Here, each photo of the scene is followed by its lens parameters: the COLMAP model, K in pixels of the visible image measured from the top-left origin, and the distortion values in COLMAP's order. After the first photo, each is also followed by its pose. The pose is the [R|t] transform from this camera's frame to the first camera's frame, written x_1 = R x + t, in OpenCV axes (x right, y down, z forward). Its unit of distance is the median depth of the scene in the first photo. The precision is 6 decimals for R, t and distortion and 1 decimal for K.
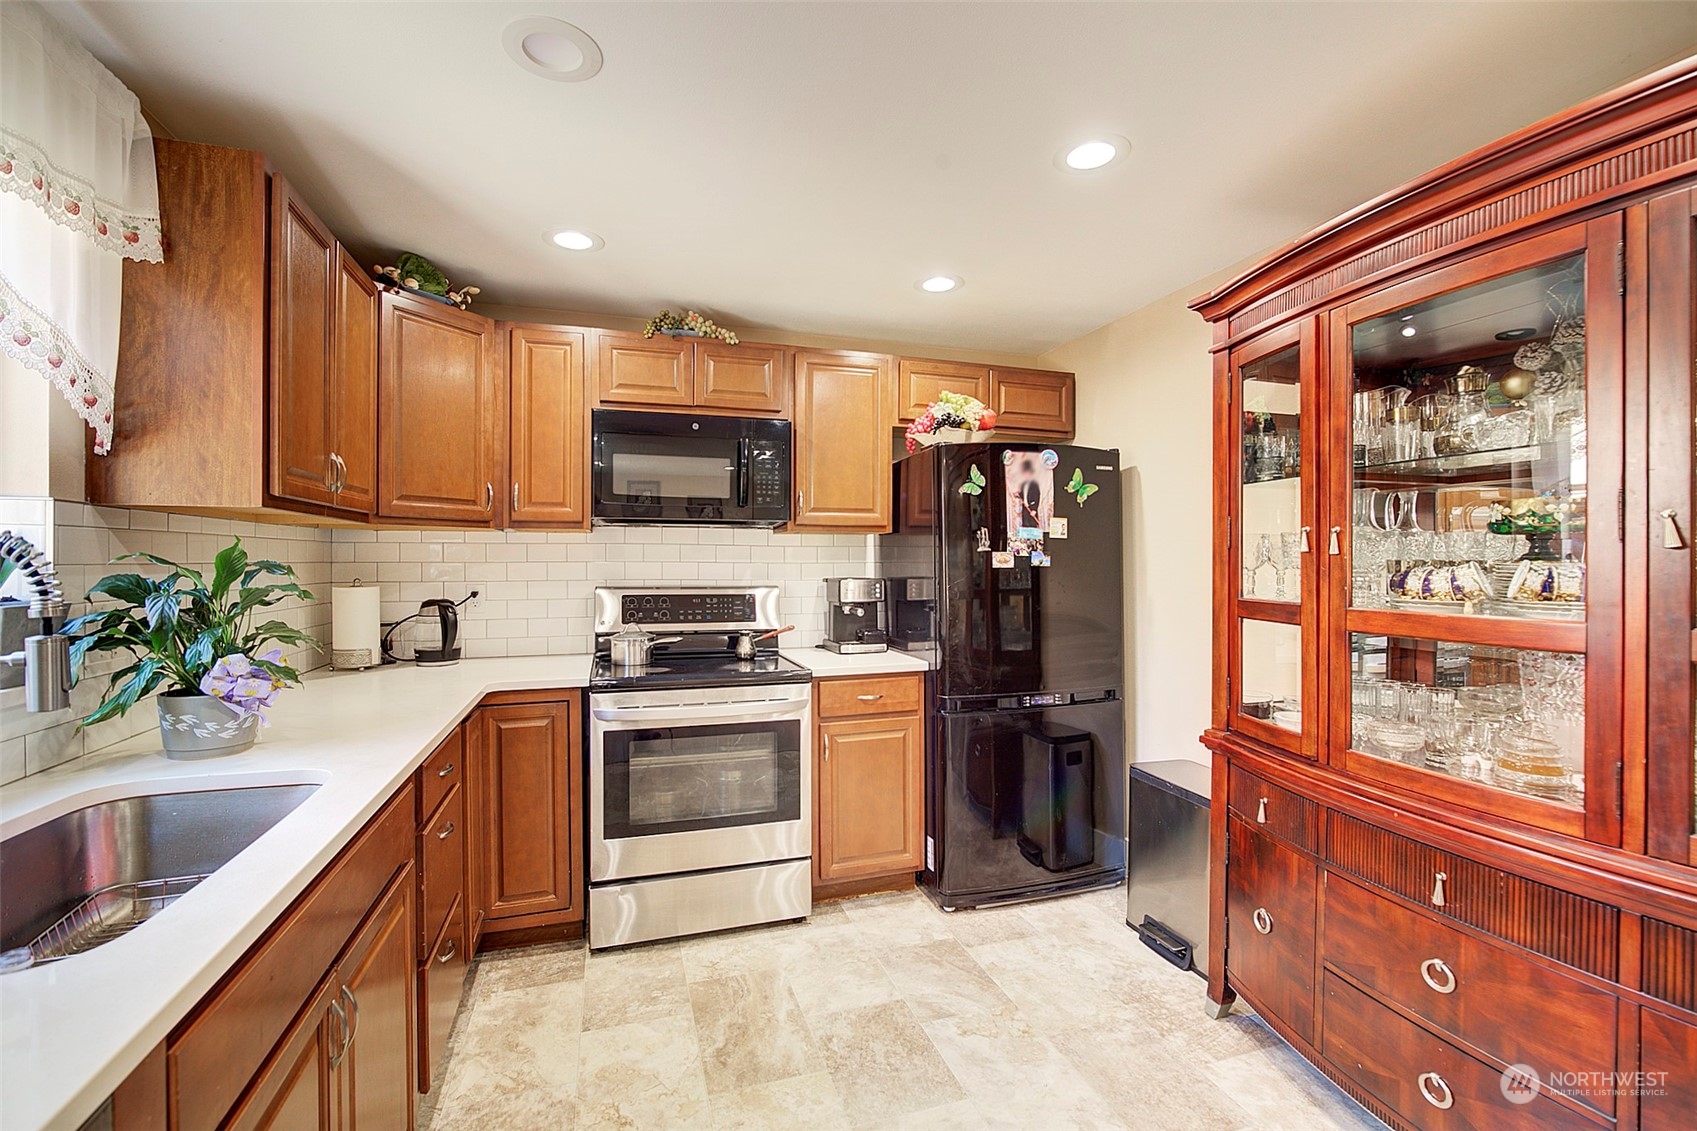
lens RADIAL K [[737.2, 0, 852.9], [0, 737.2, 558.2], [0, 0, 1]] dist [-0.009998, 0.001192]
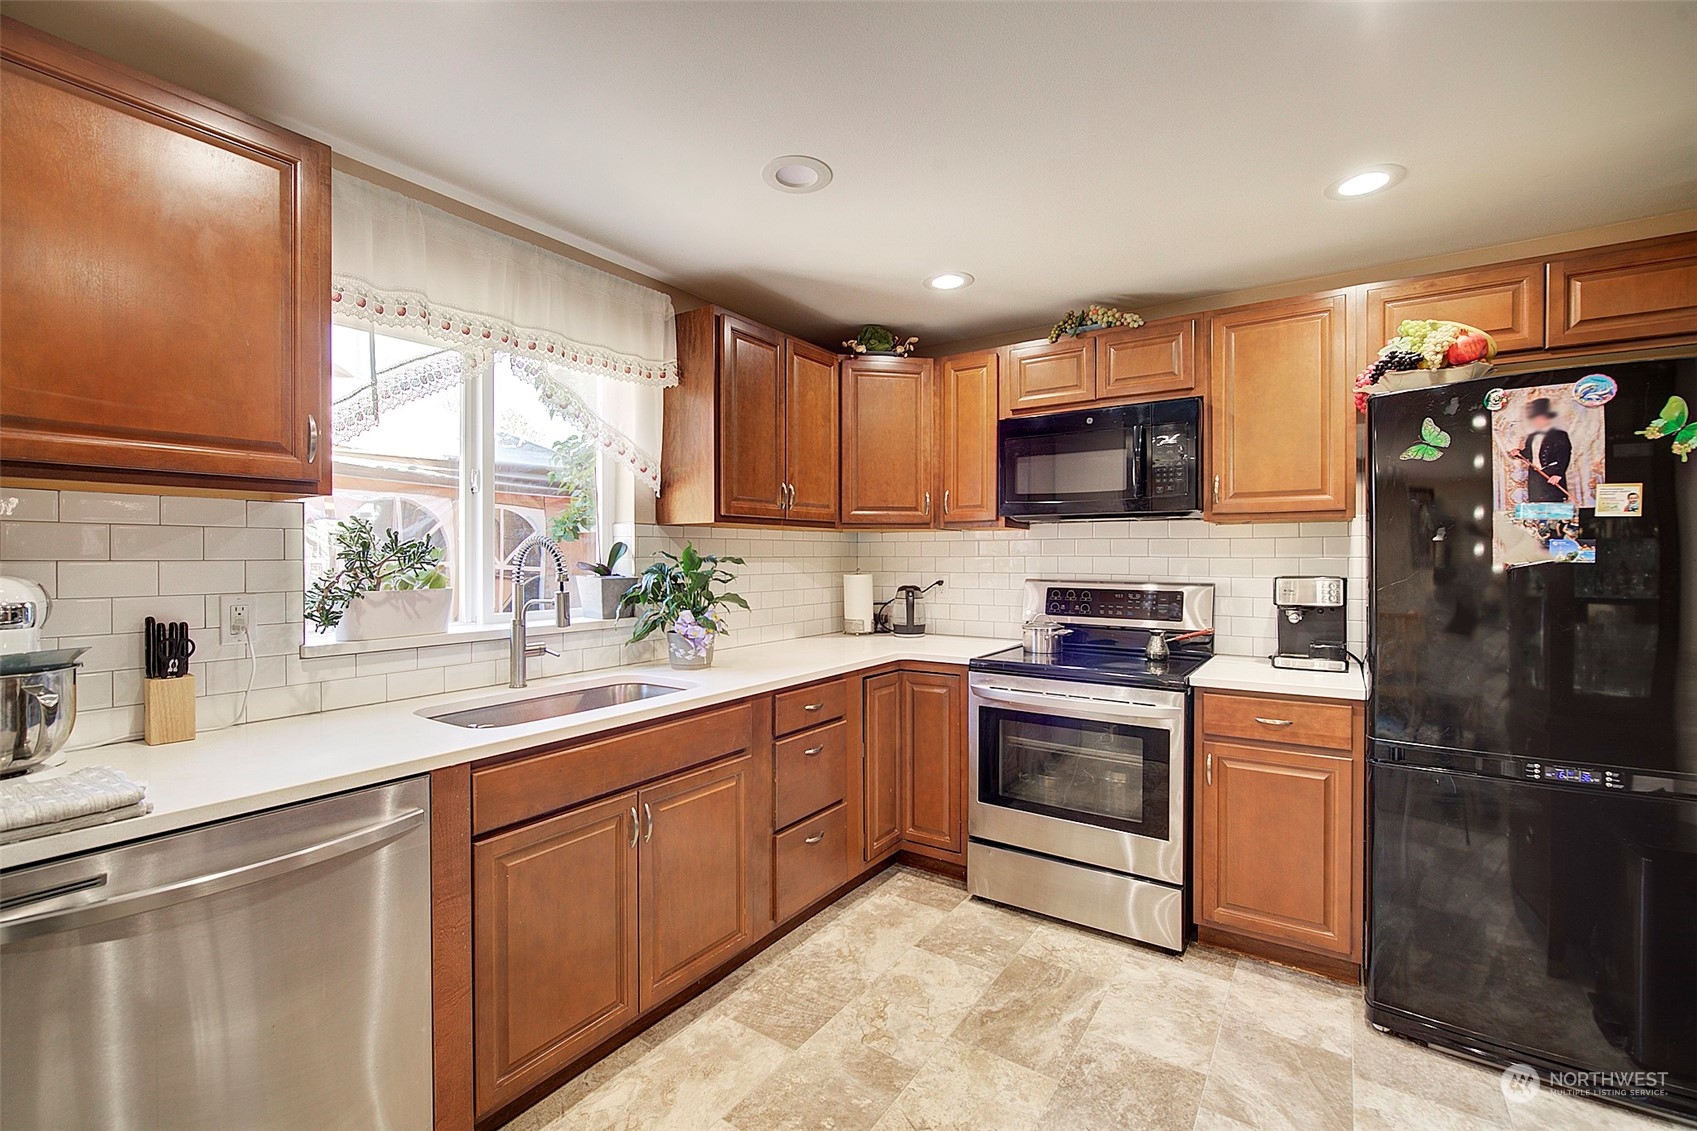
lens RADIAL K [[737.2, 0, 852.9], [0, 737.2, 558.2], [0, 0, 1]] dist [-0.009998, 0.001192]
pose [[0.611704, 0.001313, -0.791086, 0.392205], [0.003679, 0.999983, 0.004504, 0.002025], [0.791079, -0.005665, 0.611688, 0.138007]]
